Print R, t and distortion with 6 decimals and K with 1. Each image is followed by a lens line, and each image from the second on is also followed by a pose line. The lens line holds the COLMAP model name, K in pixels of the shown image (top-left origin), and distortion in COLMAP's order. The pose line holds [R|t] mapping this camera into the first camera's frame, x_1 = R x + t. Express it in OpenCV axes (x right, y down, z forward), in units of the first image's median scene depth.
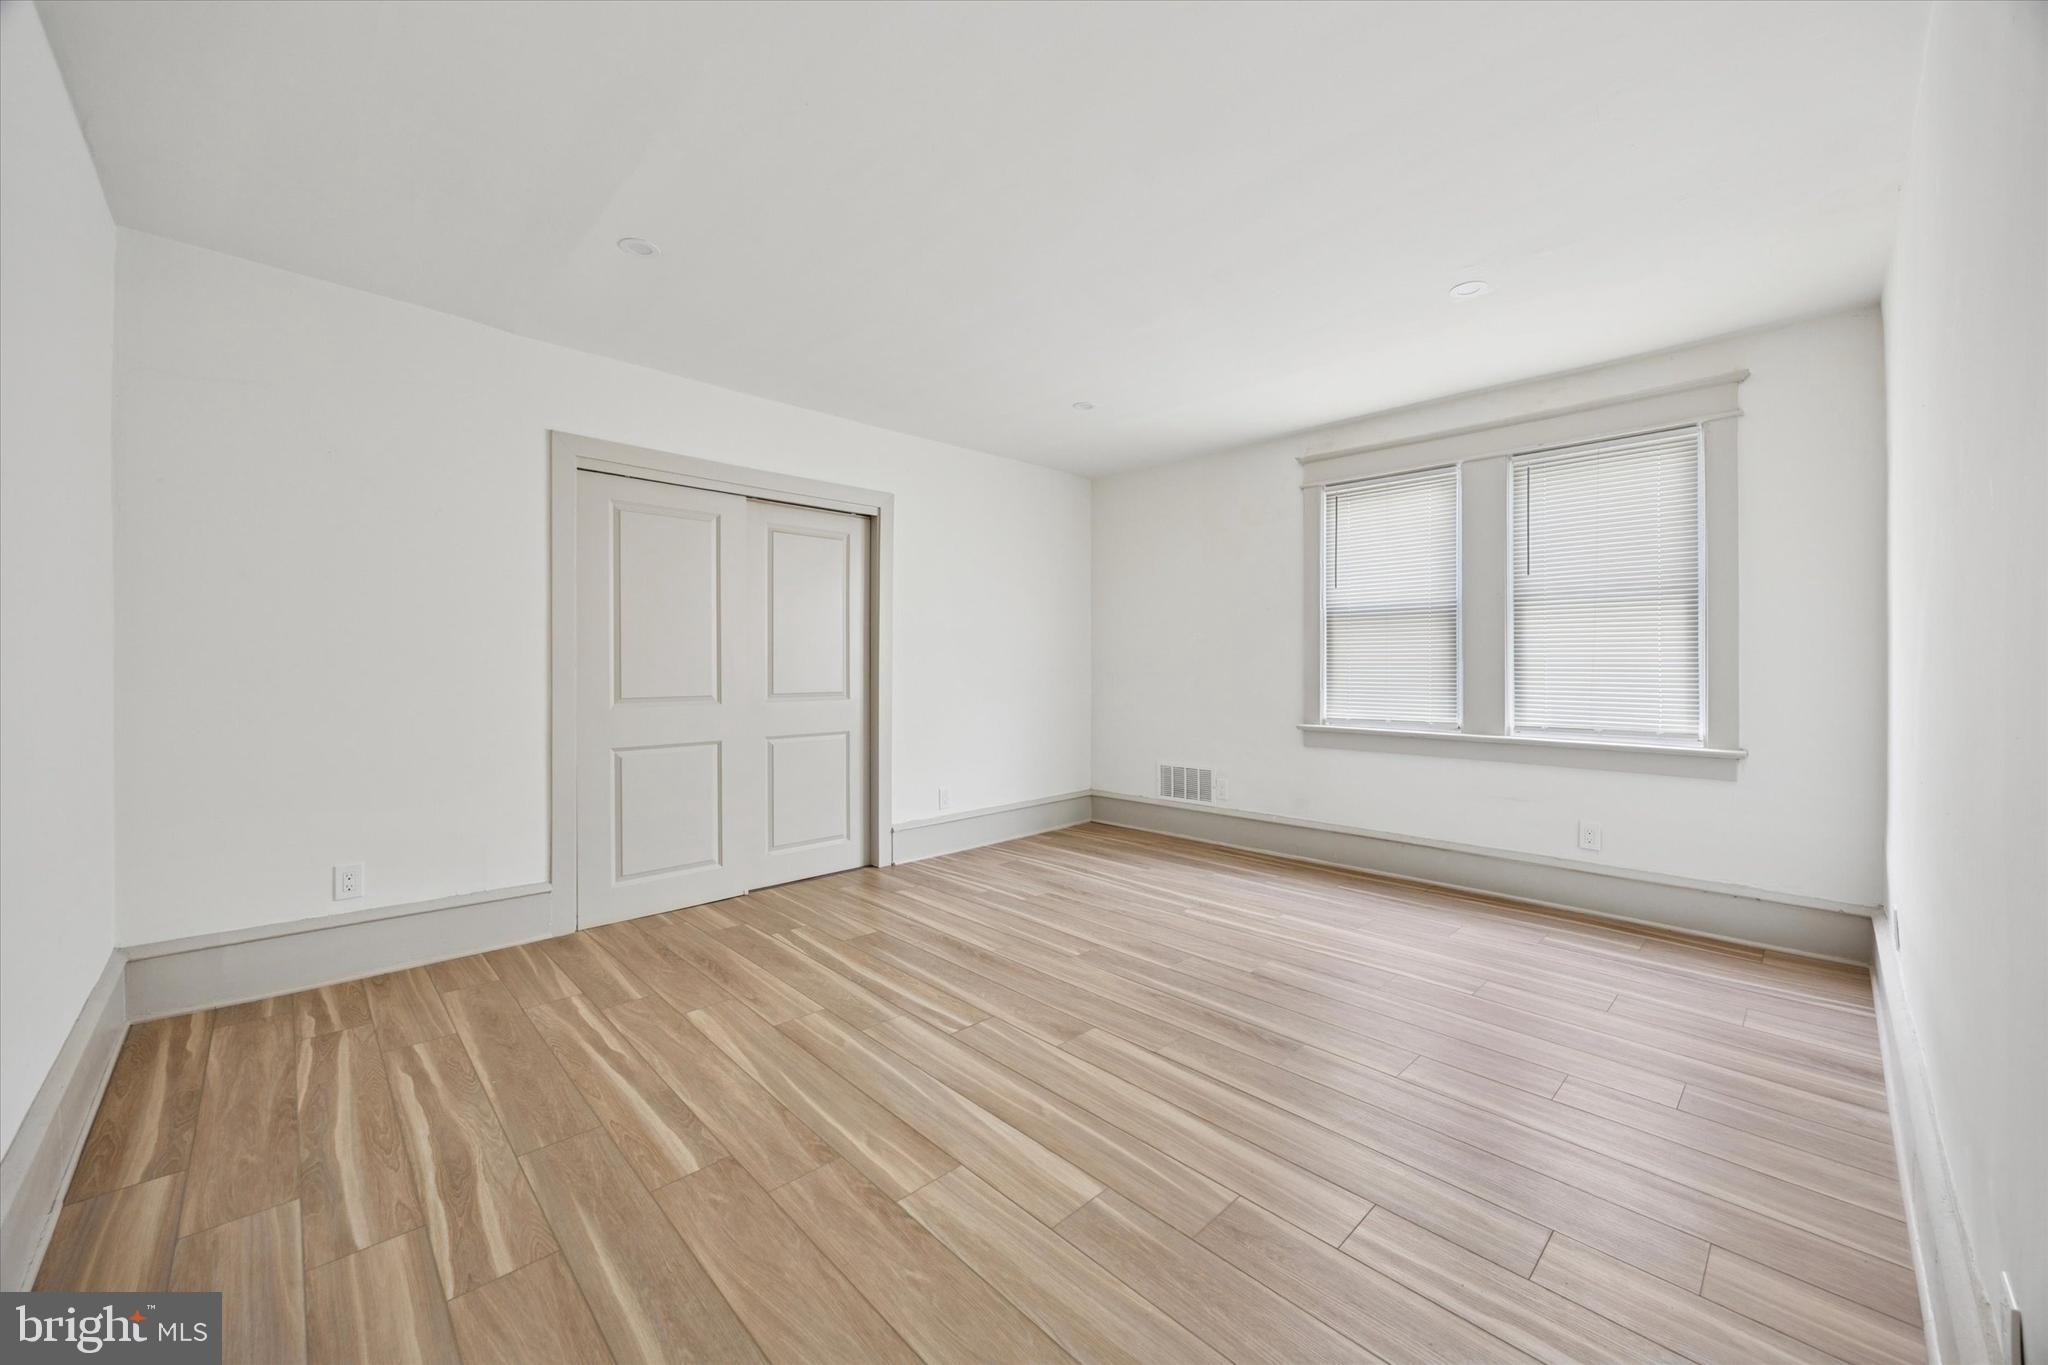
lens RADIAL K [[790.2, 0, 1022.9], [0, 790.2, 666.5], [0, 0, 1]] dist [0.000539, -0.000081]
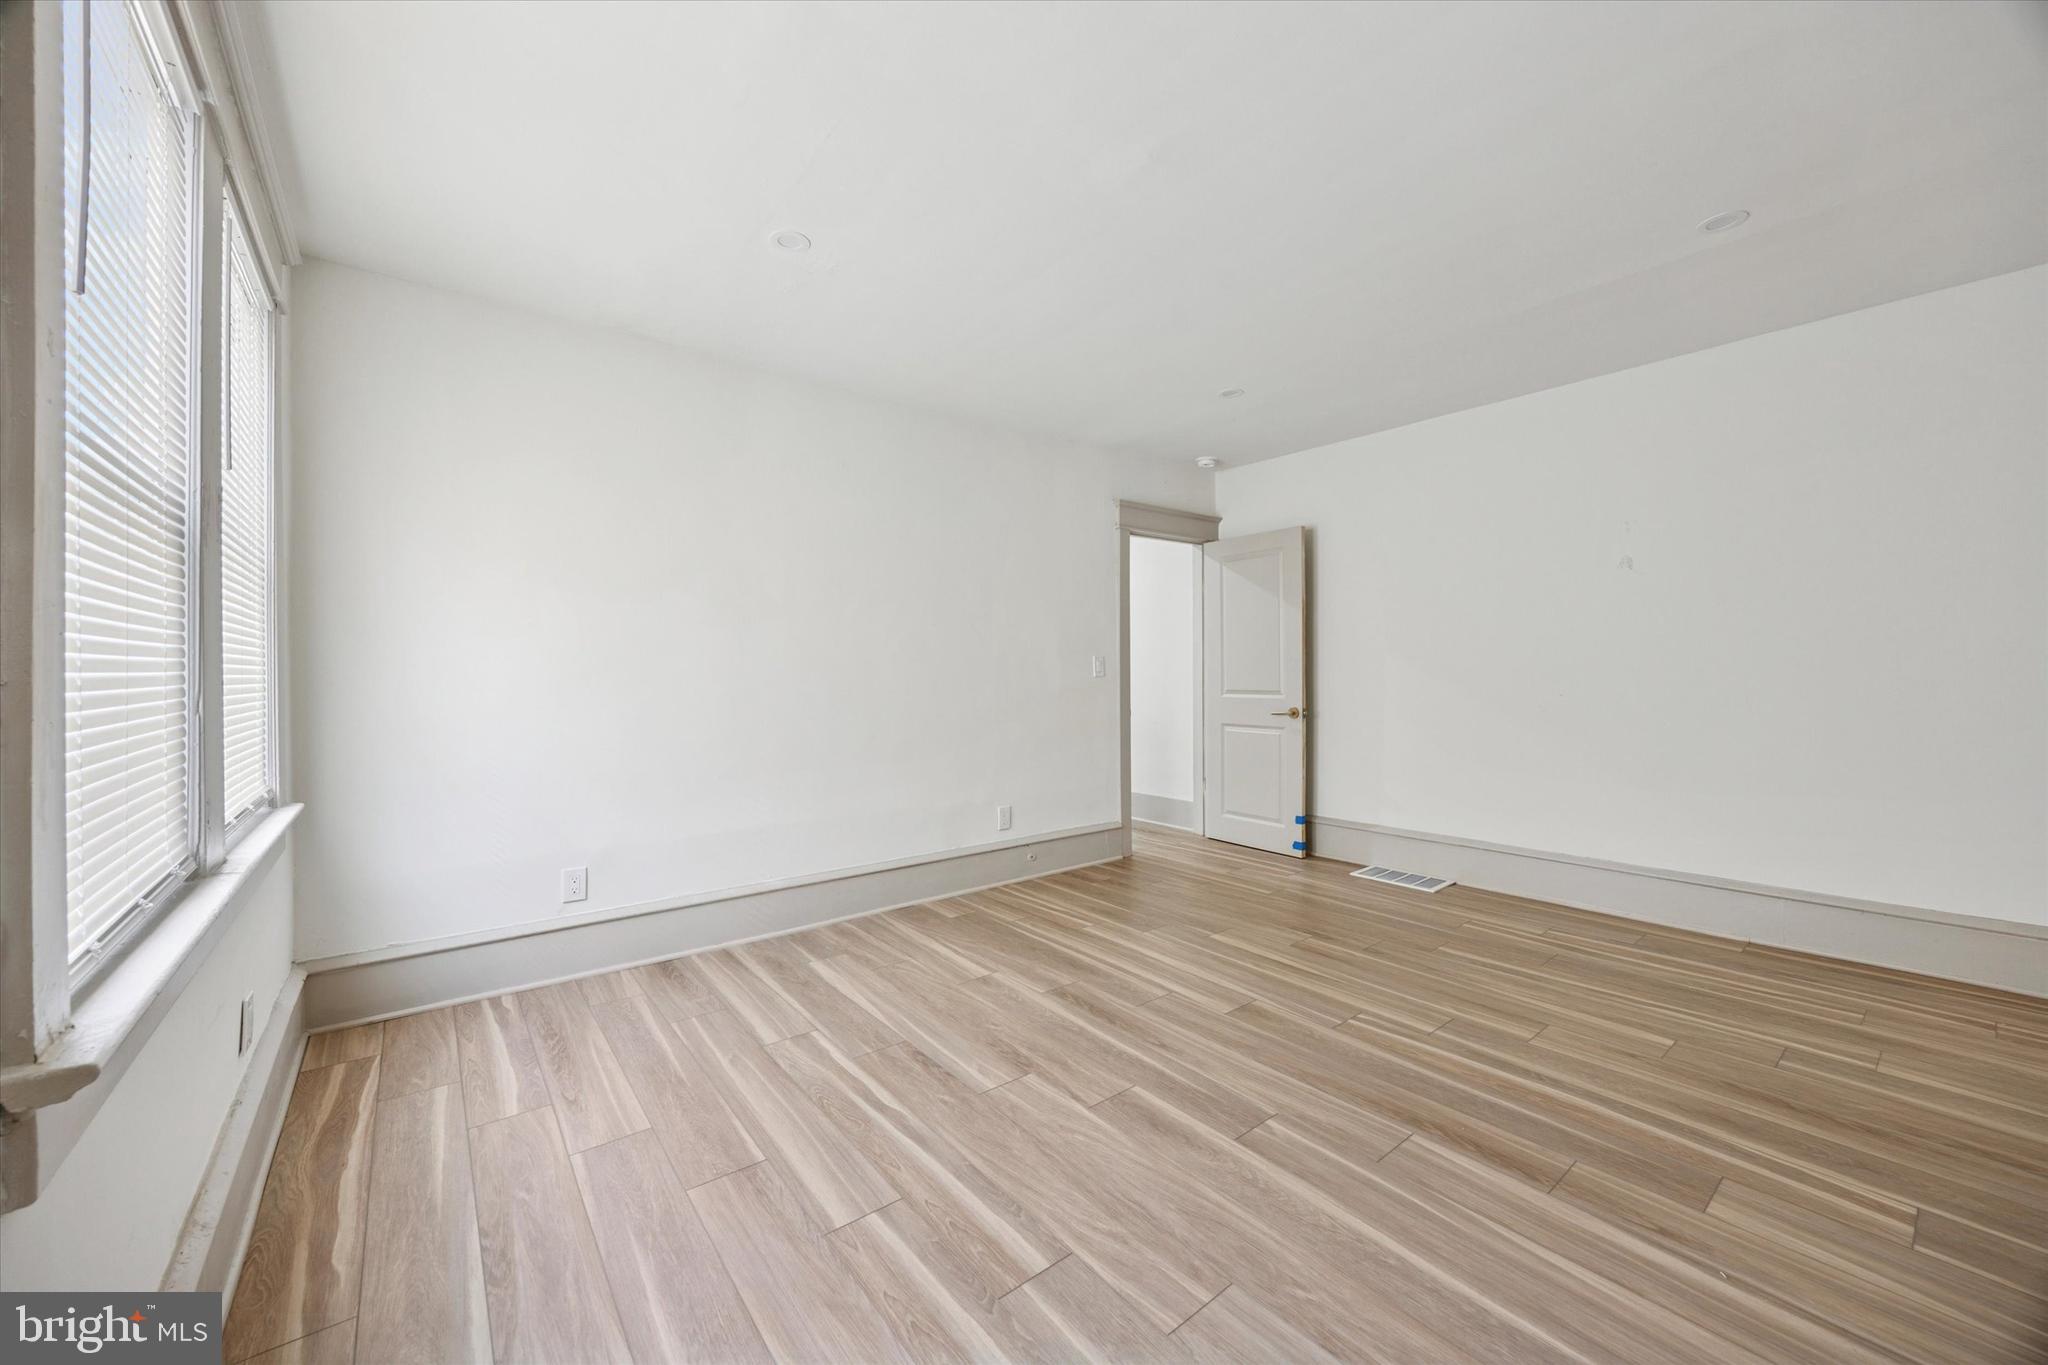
lens RADIAL K [[790.2, 0, 1022.9], [0, 790.2, 666.5], [0, 0, 1]] dist [0.000539, -0.000081]
pose [[-0.995422, 0.008763, 0.095178, 0.241773], [0.008726, 0.999962, -0.000807, -0.008777], [-0.095181, 0.000027, -0.995460, 1.959200]]
